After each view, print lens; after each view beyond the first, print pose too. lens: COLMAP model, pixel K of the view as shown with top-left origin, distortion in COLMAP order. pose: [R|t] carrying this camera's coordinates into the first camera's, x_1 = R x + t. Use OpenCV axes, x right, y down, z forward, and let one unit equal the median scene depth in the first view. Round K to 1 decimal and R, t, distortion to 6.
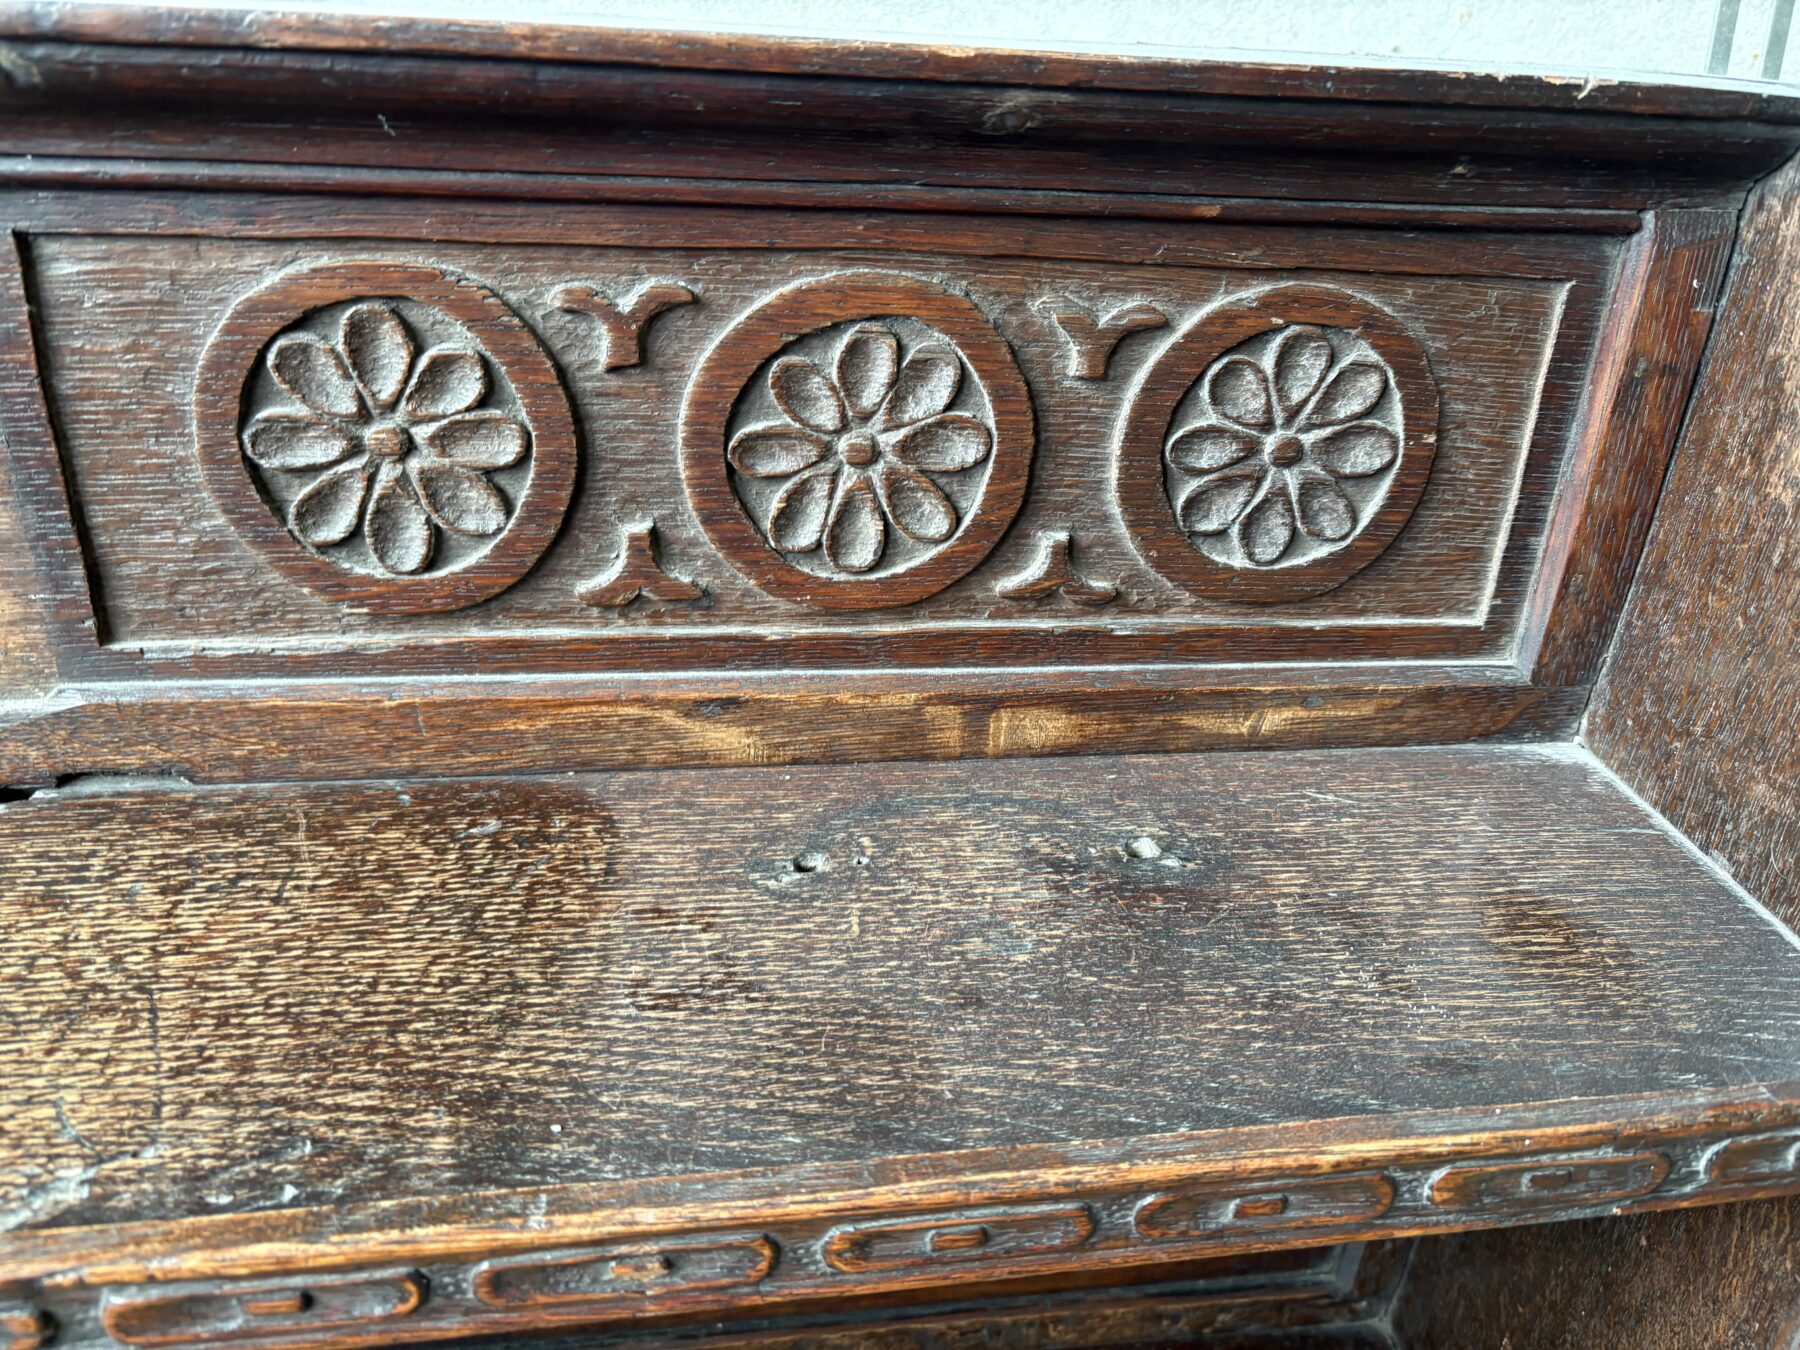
lens RADIAL K [[1377.6, 0, 916.8], [0, 1377.6, 663.2], [0, 0, 1]] dist [0.037736, -0.053641]
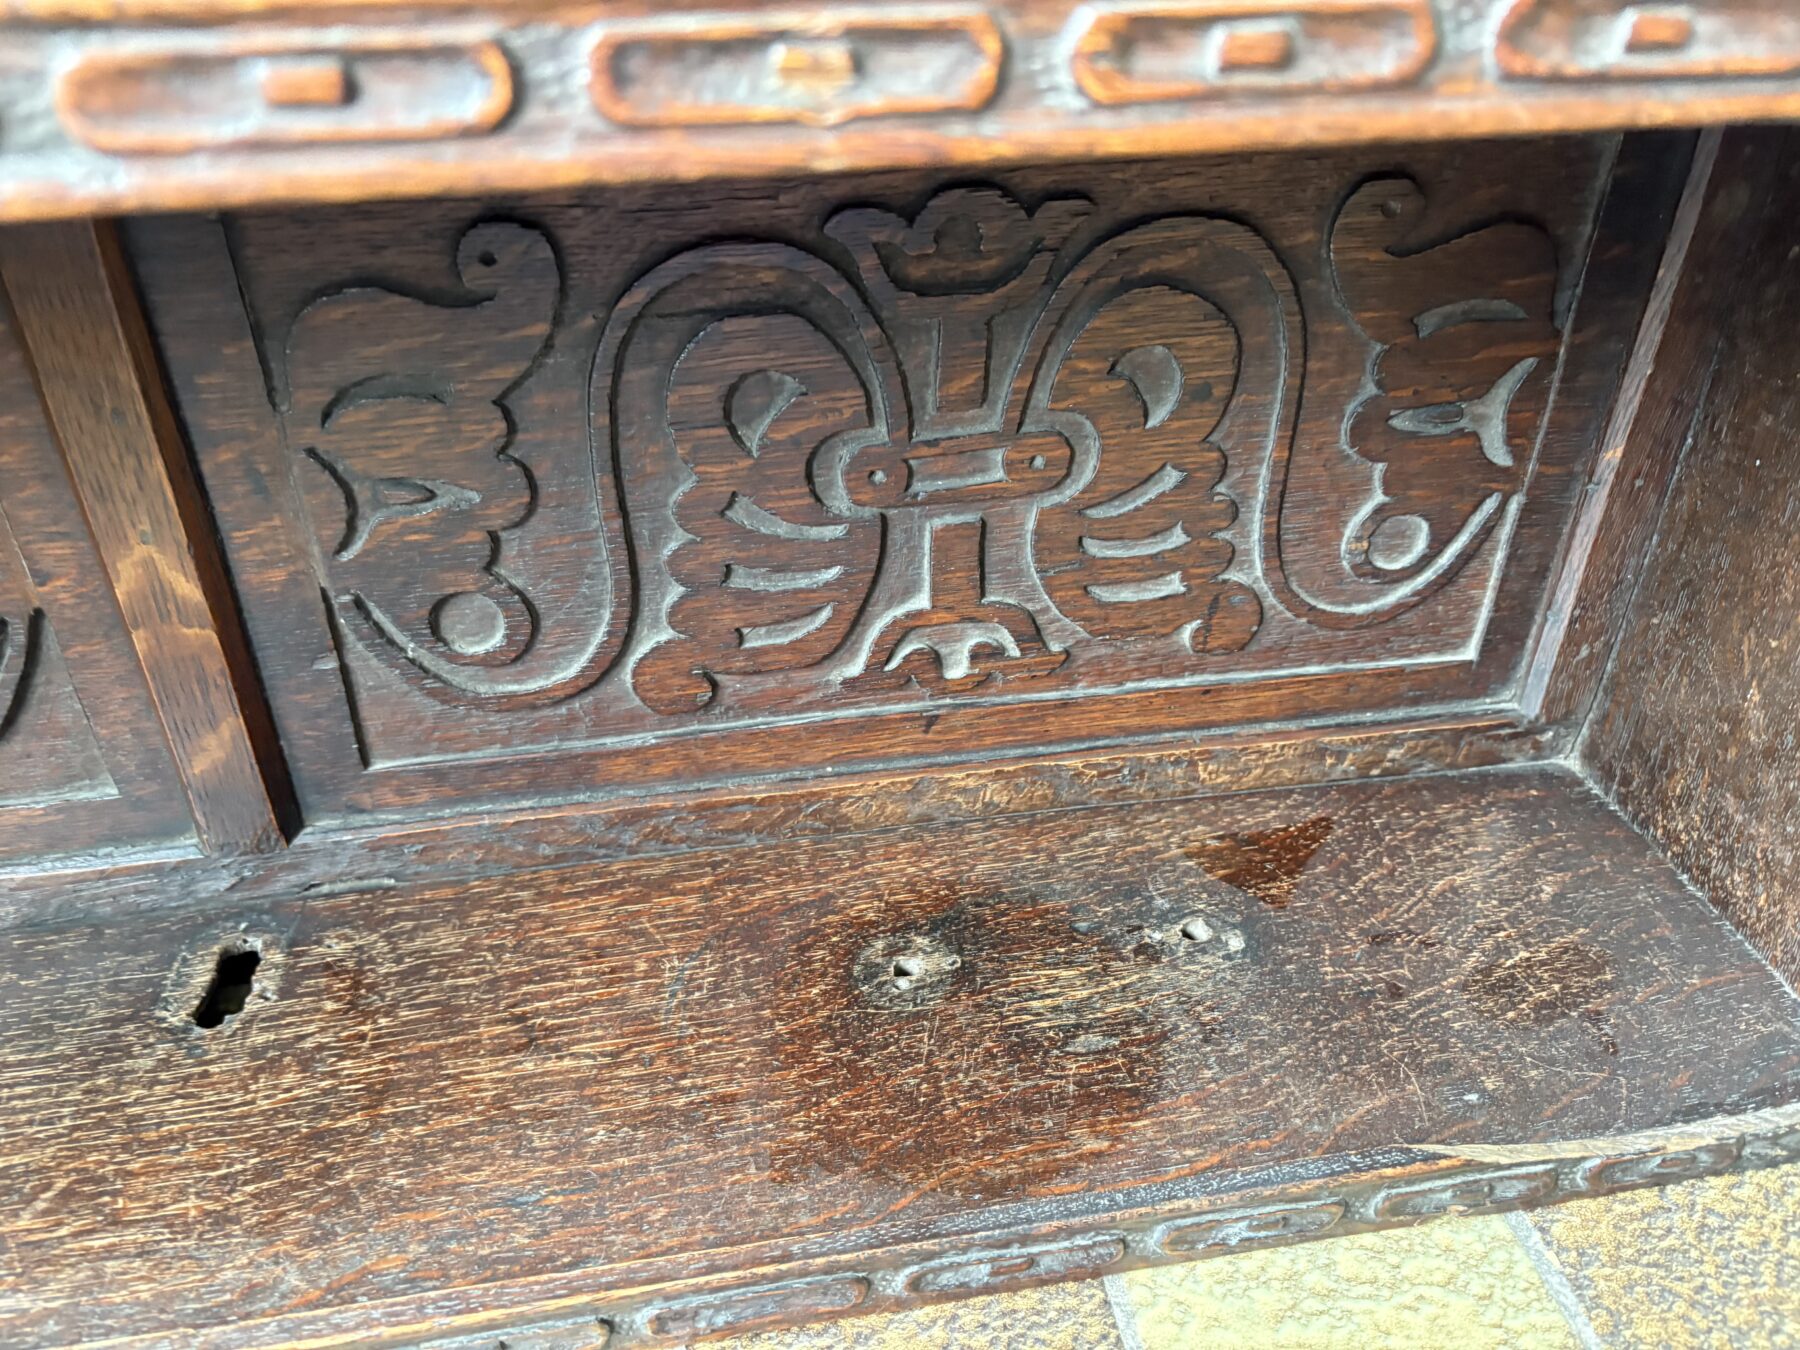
lens RADIAL K [[1377.6, 0, 892.3], [0, 1377.6, 702.0], [0, 0, 1]] dist [0.037736, -0.053641]
pose [[0.998061, -0.058381, -0.021595, -0.114673], [0.060420, 0.992036, 0.110514, 0.477704], [0.014971, -0.111605, 0.993640, 0.178464]]
